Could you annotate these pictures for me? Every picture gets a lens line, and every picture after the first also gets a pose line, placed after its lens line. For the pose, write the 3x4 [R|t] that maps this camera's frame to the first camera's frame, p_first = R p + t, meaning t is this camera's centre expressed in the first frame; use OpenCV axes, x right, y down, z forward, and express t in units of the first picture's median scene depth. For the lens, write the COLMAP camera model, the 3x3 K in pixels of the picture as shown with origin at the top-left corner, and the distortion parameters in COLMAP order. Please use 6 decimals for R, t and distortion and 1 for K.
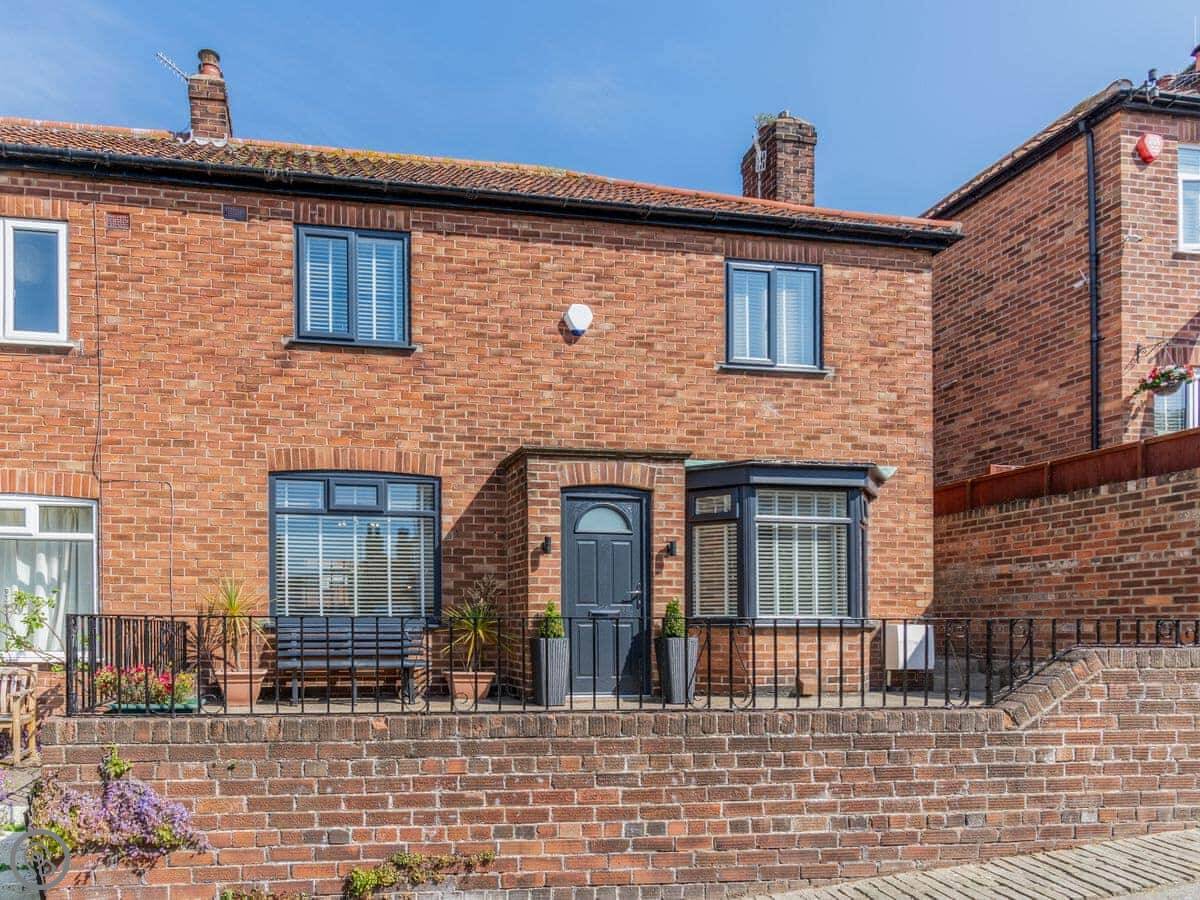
lens RADIAL K [[612.4, 0, 653.0], [0, 612.4, 448.8], [0, 0, 1]] dist [0.002014, -0.000243]
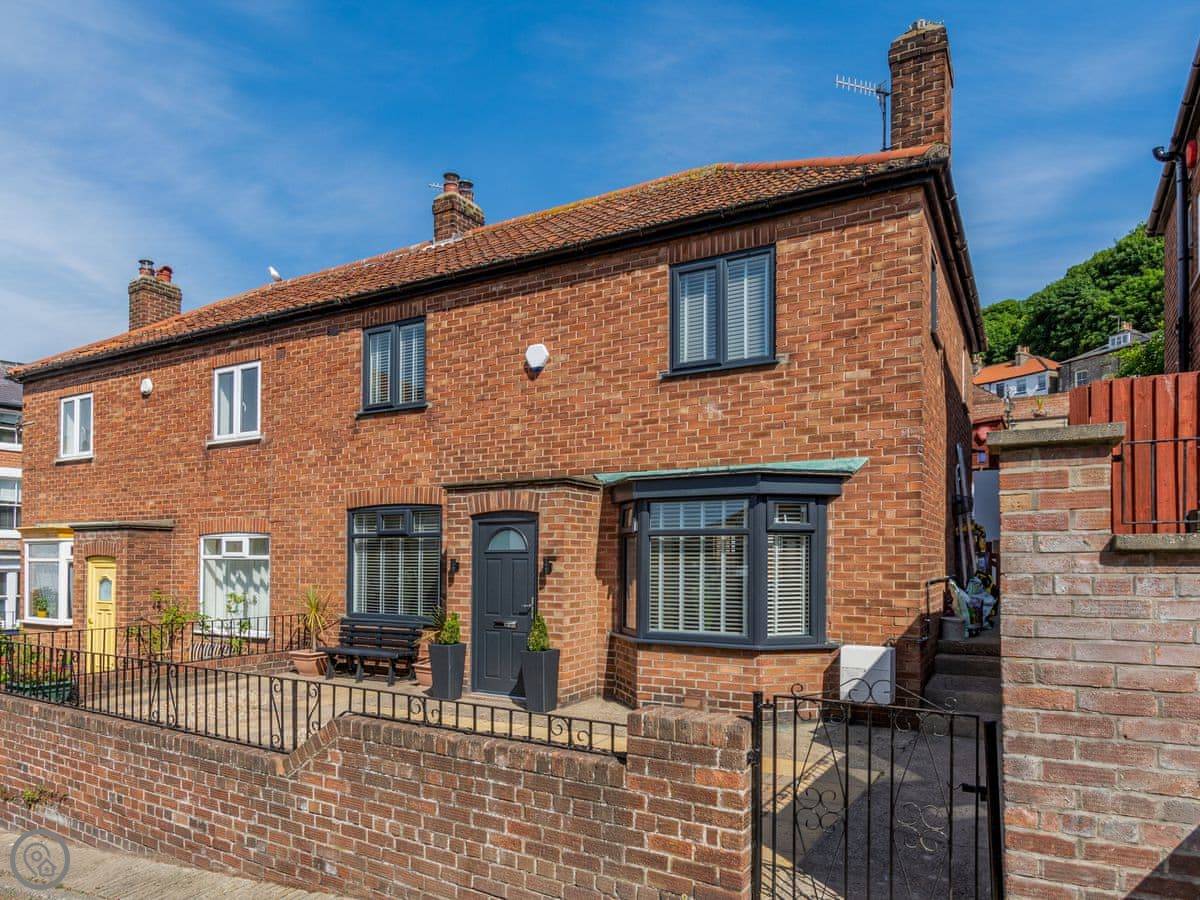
lens RADIAL K [[596.9, 0, 600.1], [0, 596.9, 412.4], [0, 0, 1]] dist [-0.001663, -0.000834]
pose [[0.848070, -0.132966, -0.512931, 0.577480], [0.121489, 0.991010, -0.056030, -0.034267], [0.515770, -0.014798, 0.856599, 0.106423]]
